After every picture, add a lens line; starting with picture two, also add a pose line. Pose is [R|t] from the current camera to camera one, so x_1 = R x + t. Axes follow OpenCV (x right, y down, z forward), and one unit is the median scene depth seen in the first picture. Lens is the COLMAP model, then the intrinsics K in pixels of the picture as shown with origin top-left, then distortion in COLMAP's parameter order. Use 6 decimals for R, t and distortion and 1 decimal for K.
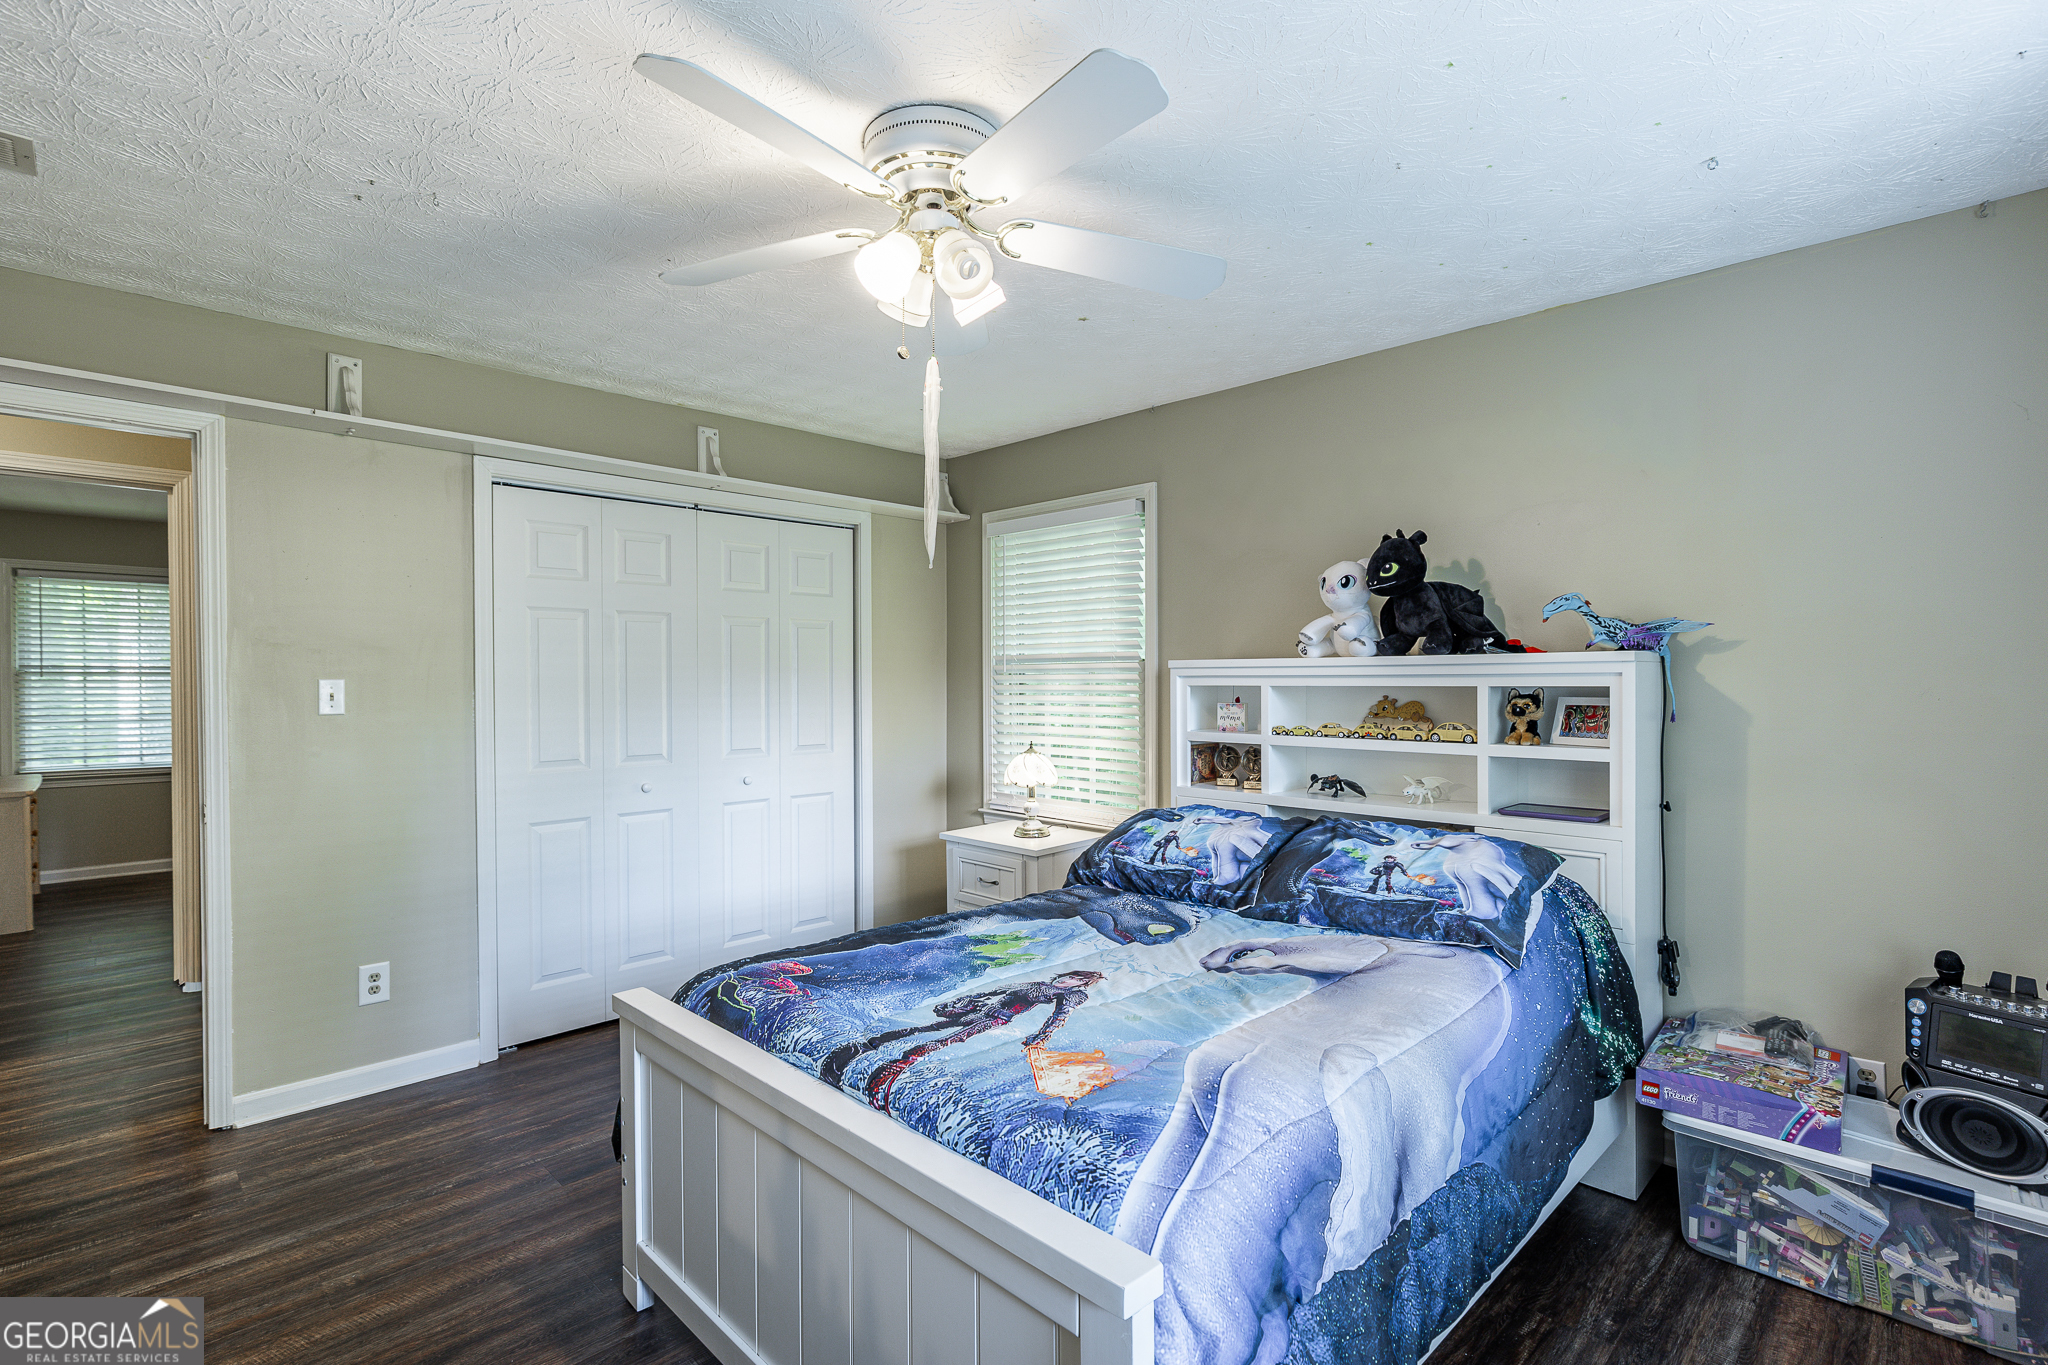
lens RADIAL K [[948.3, 0, 1040.0], [0, 948.3, 683.1], [0, 0, 1]] dist [0.000466, -0.000305]
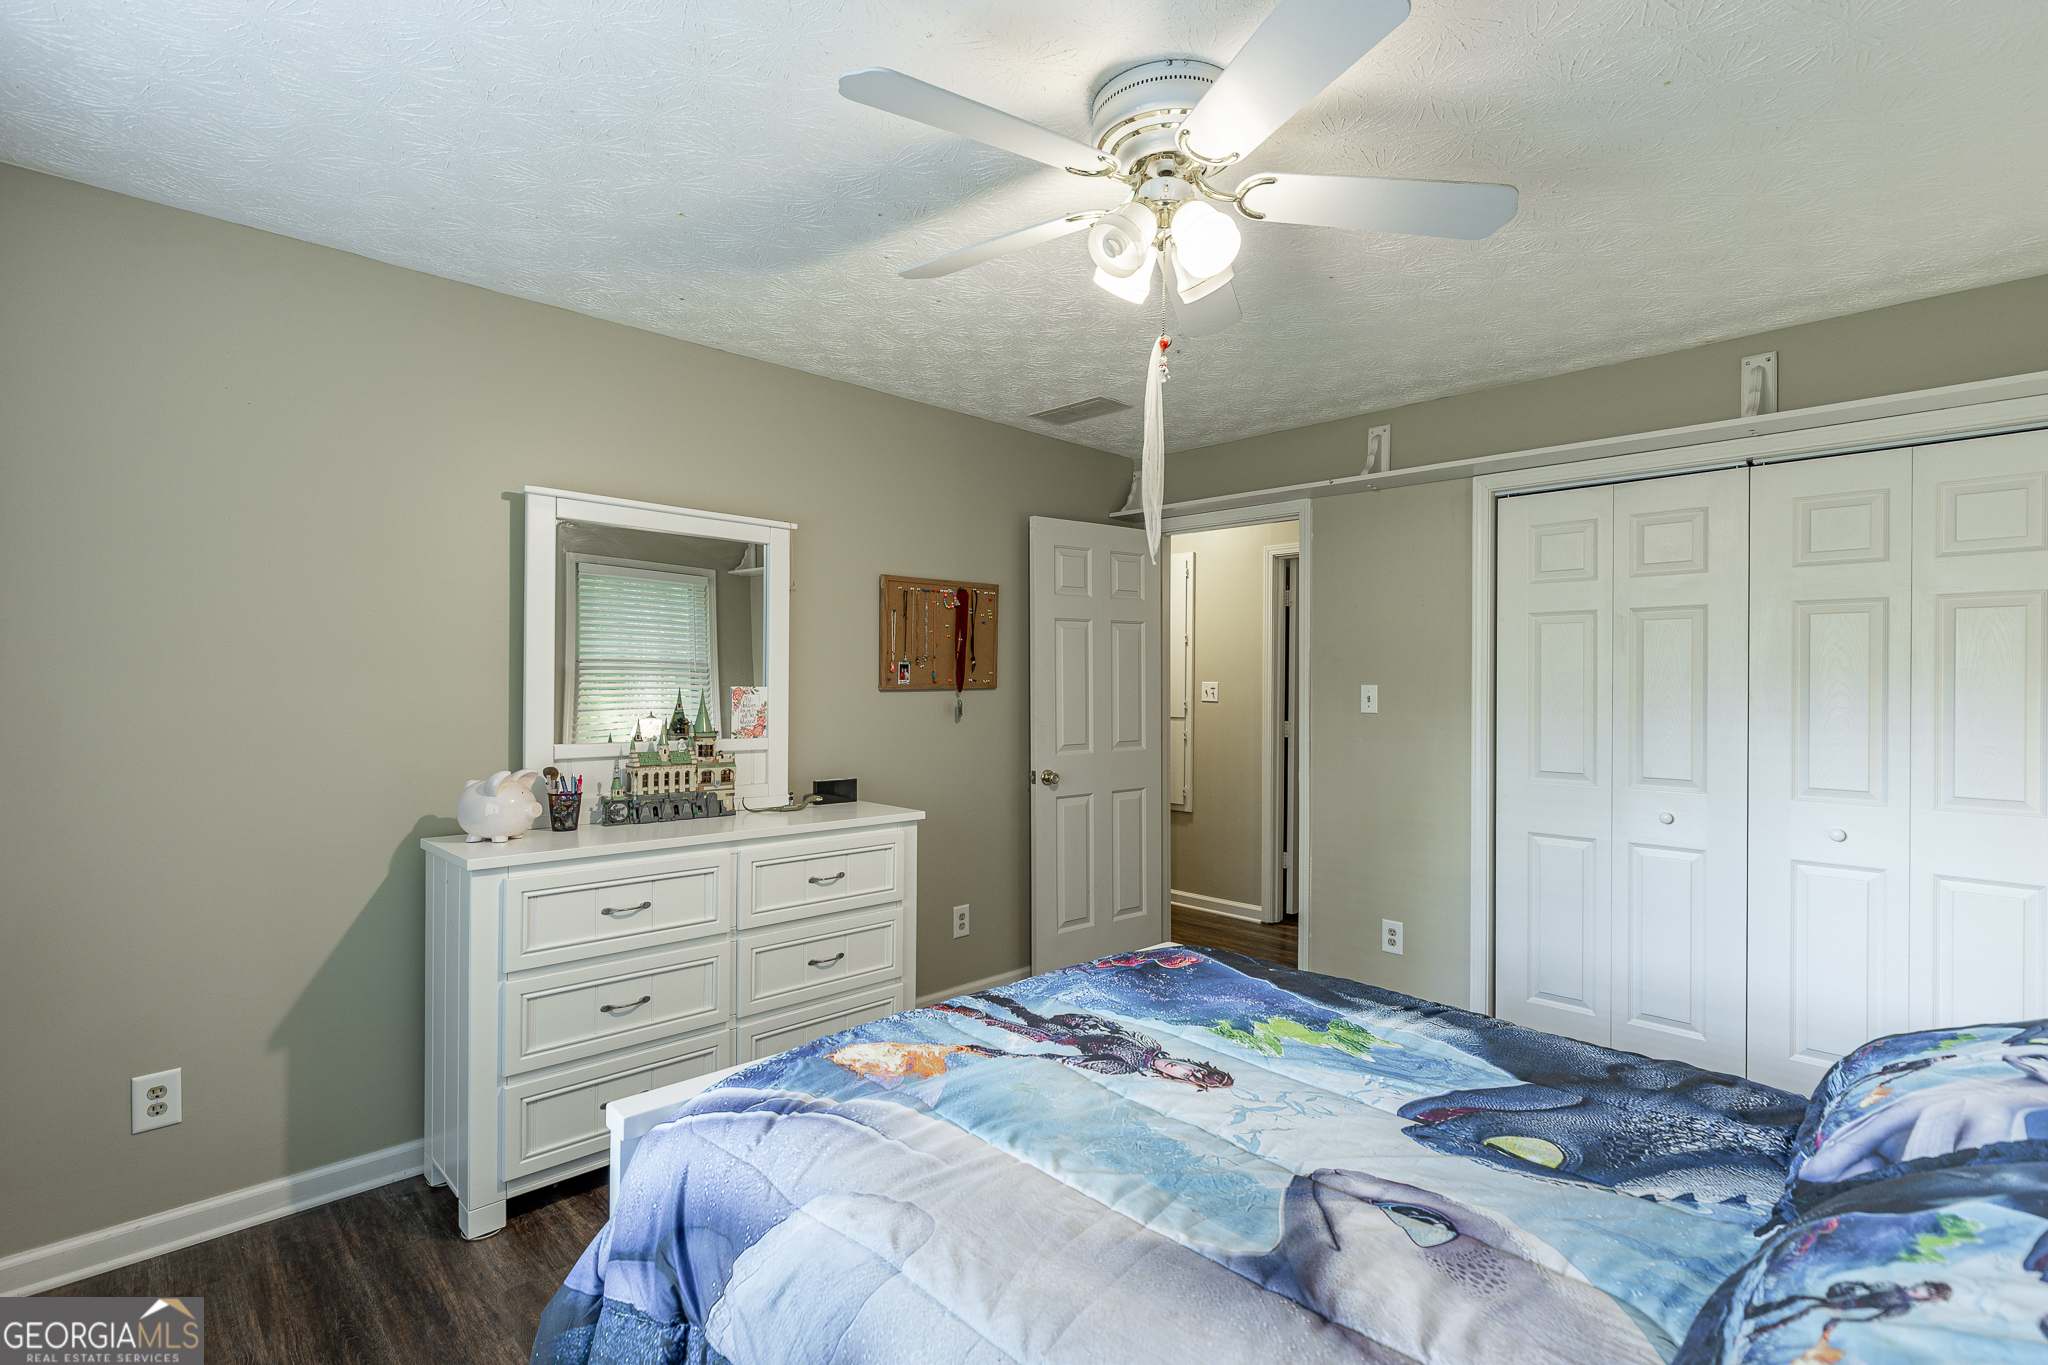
lens RADIAL K [[948.3, 0, 1040.0], [0, 948.3, 683.1], [0, 0, 1]] dist [0.000466, -0.000305]
pose [[0.005391, 0.001757, -0.999984, 0.791767], [-0.013332, 0.999910, 0.001685, -0.004340], [0.999897, 0.013322, 0.005414, 0.851475]]
